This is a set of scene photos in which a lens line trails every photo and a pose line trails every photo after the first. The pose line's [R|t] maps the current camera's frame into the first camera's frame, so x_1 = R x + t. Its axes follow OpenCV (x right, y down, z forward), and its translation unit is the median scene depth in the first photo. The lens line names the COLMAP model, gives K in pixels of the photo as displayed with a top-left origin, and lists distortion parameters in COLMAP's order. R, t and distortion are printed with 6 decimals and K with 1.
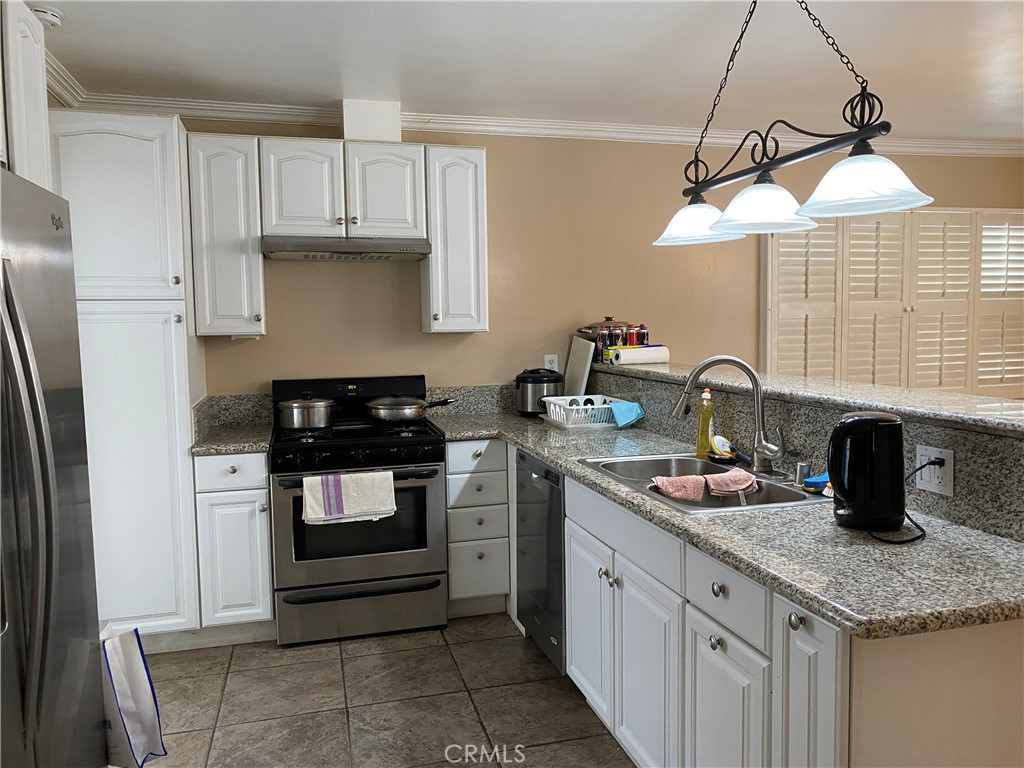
lens RADIAL K [[795.3, 0, 512.0], [0, 795.3, 384.0], [0, 0, 1]] dist [0.018128, -0.008846]
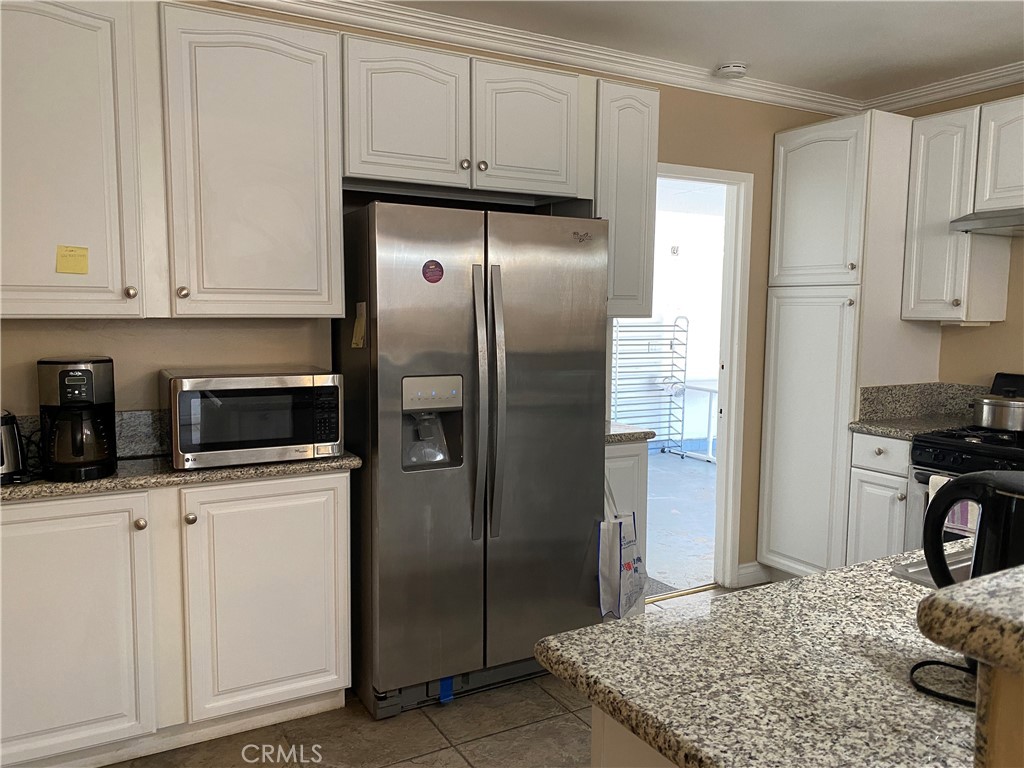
lens RADIAL K [[783.3, 0, 512.0], [0, 783.3, 384.0], [0, 0, 1]] dist [0.021219, -0.013304]
pose [[0.245972, 0.108453, -0.963190, 0.499088], [-0.091757, 0.991863, 0.088249, -0.023846], [0.964924, 0.066673, 0.253922, 0.292607]]
